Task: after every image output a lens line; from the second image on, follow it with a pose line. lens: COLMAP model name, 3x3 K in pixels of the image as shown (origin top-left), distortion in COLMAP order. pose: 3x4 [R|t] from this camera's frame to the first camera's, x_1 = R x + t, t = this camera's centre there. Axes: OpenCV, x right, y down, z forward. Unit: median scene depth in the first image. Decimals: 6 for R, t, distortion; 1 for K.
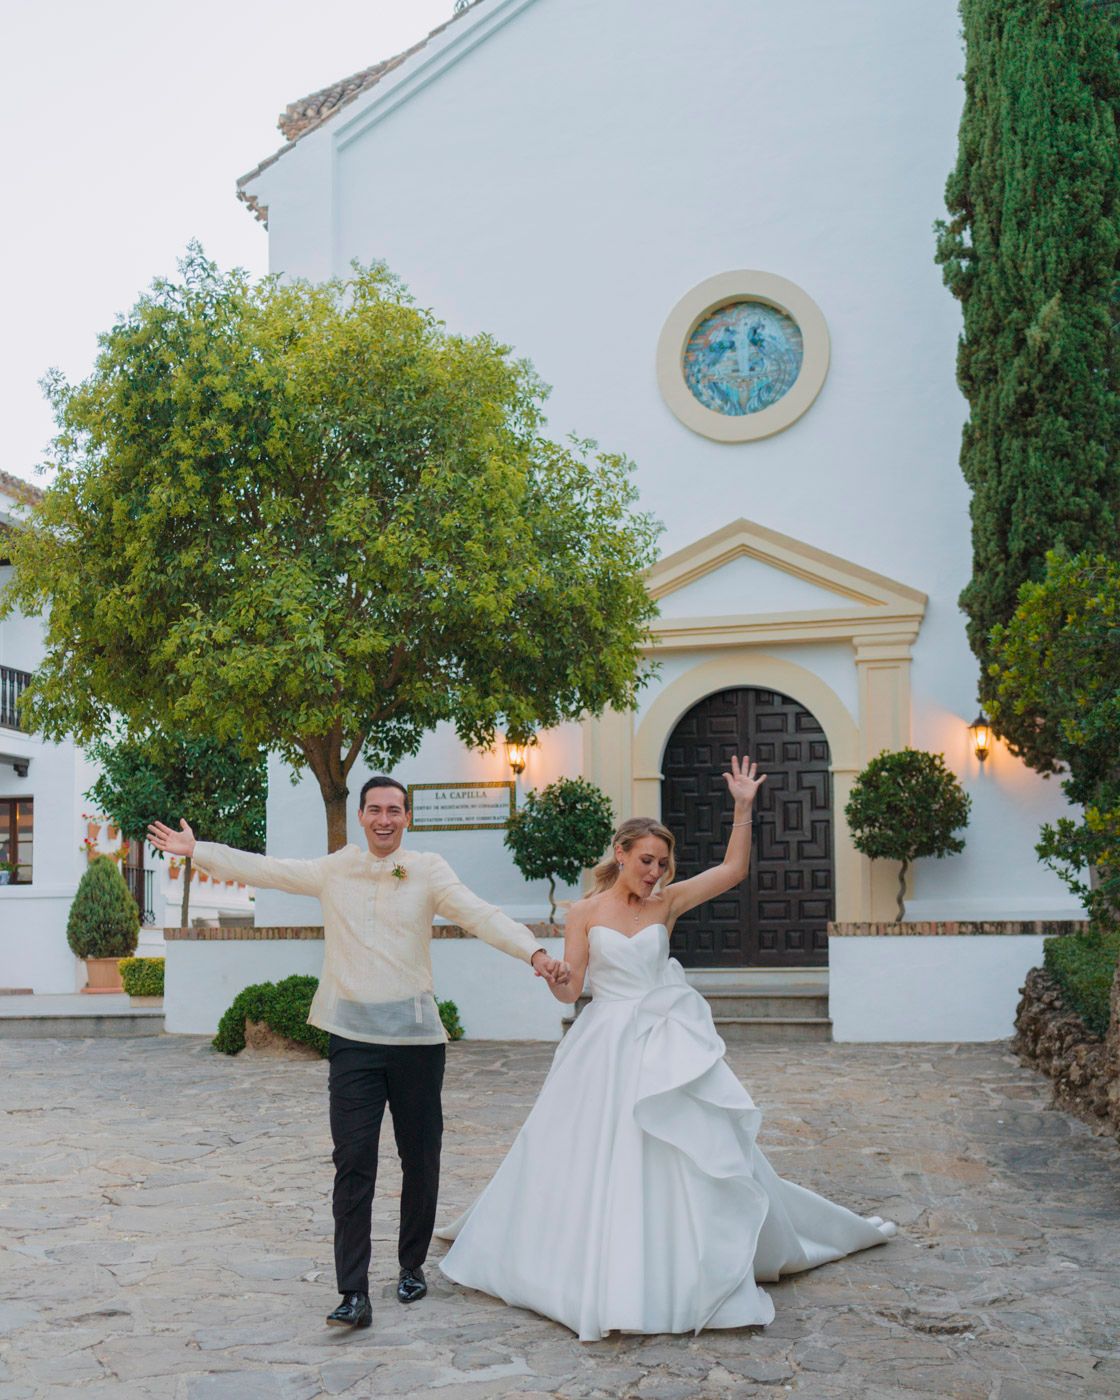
lens RADIAL K [[1868.5, 0, 551.8], [0, 1868.5, 941.3], [0, 0, 1]] dist [0.014792, 0.000000]
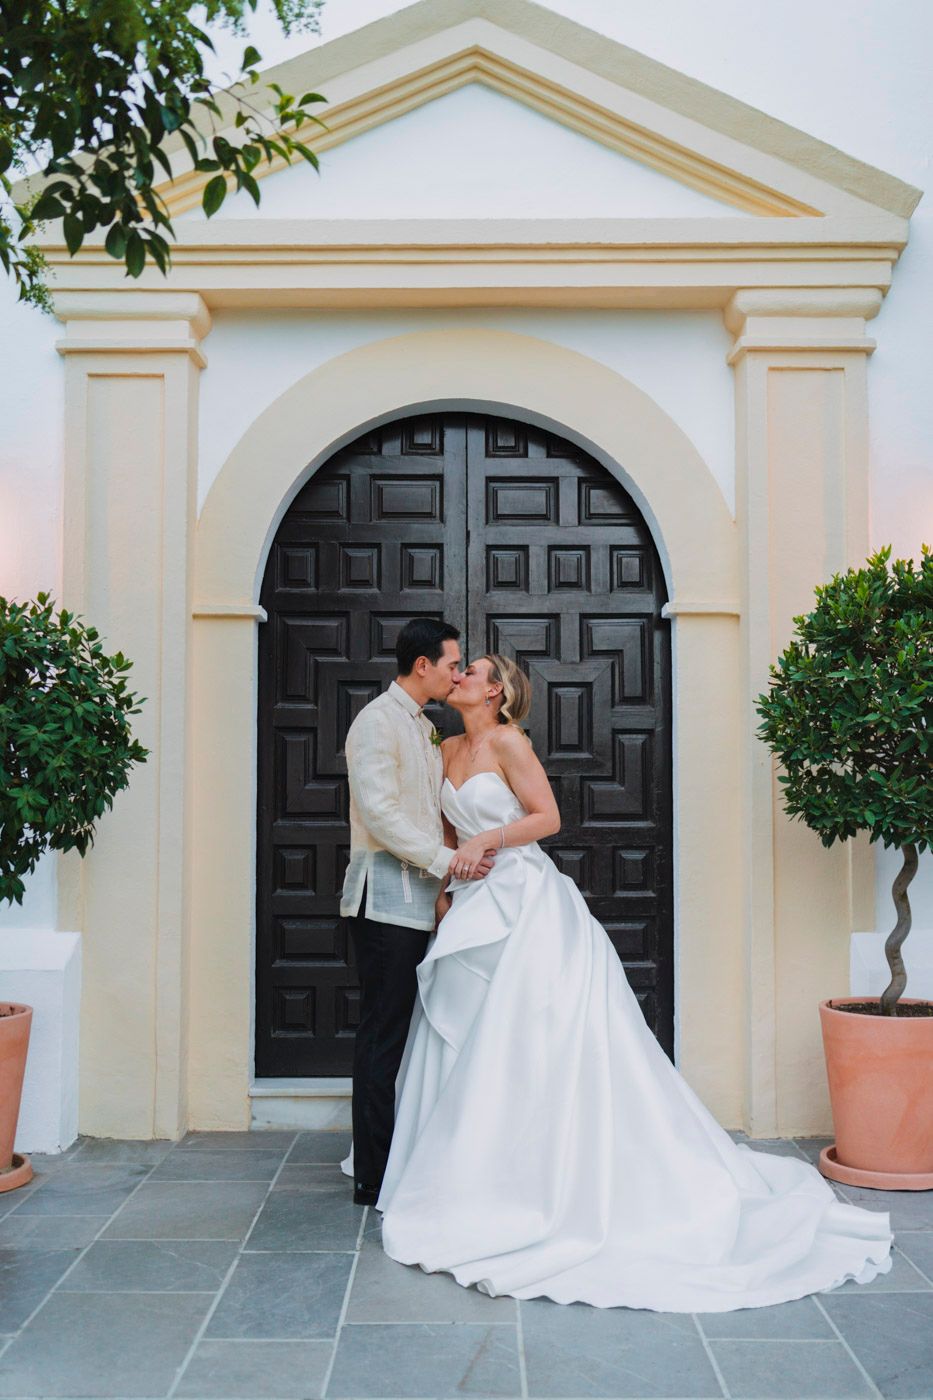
lens RADIAL K [[1411.6, 0, 426.6], [0, 1411.6, 737.7], [0, 0, 1]] dist [0.082386, 0.000000]
pose [[0.976682, 0.025233, 0.213201, 0.036135], [-0.017767, 0.999162, -0.036863, -0.063122], [-0.213953, 0.032216, 0.976313, 0.873845]]
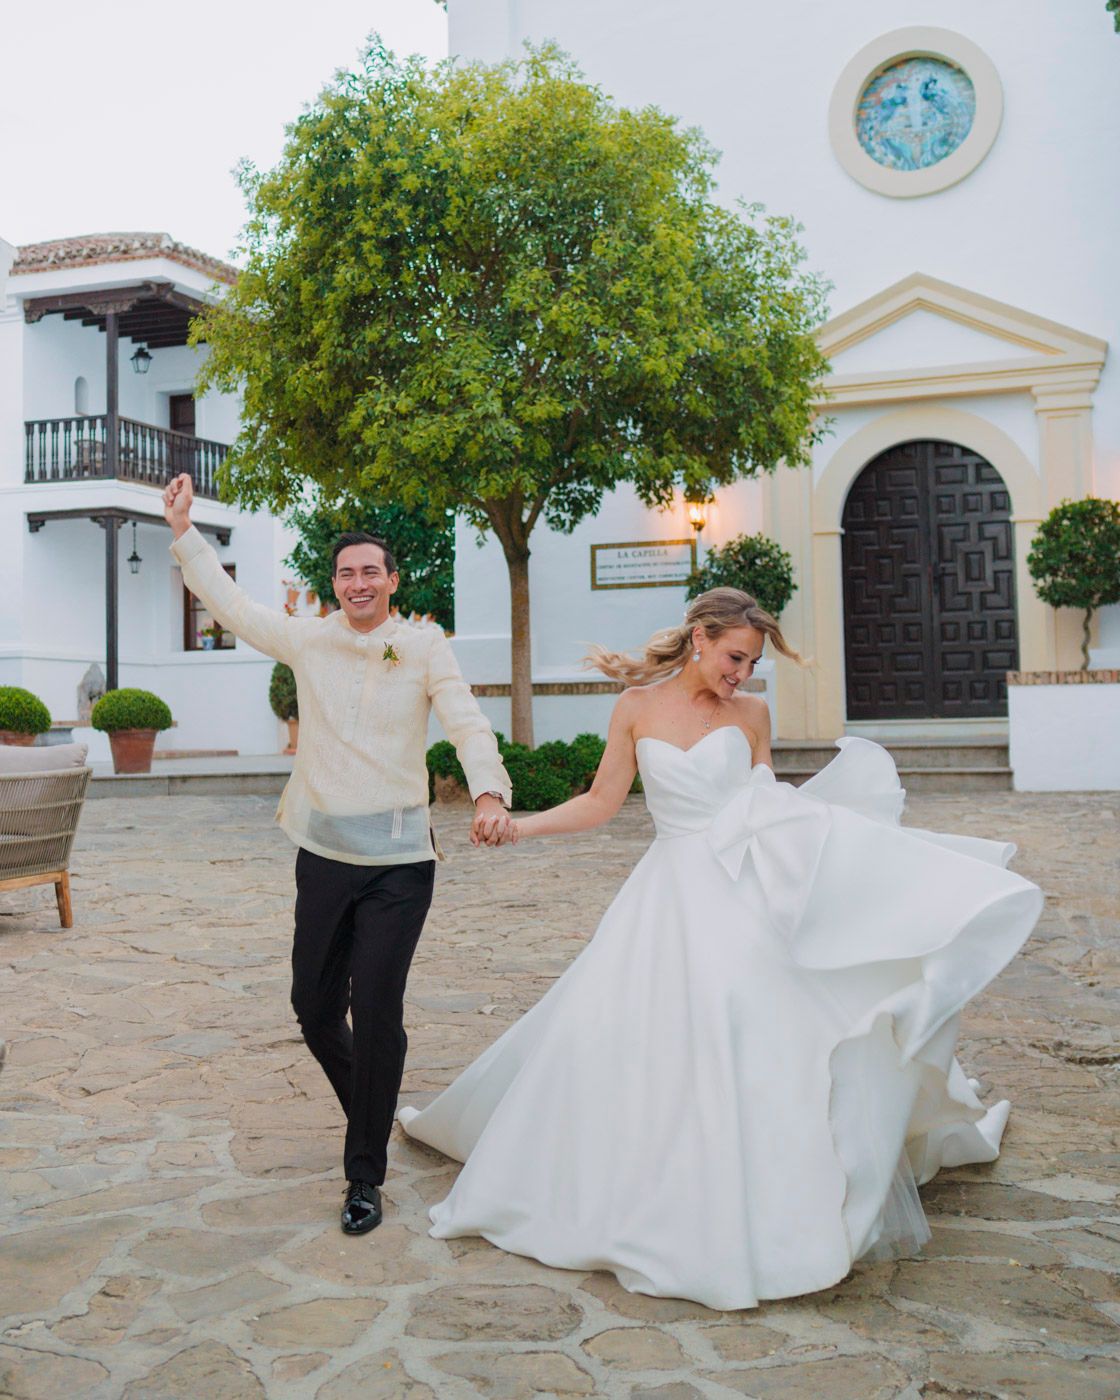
lens RADIAL K [[1868.5, 0, 556.4], [0, 1868.5, 692.1], [0, 0, 1]] dist [0.014792, 0.000000]
pose [[0.994634, -0.015162, -0.102341, 0.009705], [0.014732, 0.999879, -0.004956, 0.002126], [0.102404, 0.003422, 0.994737, -0.023673]]
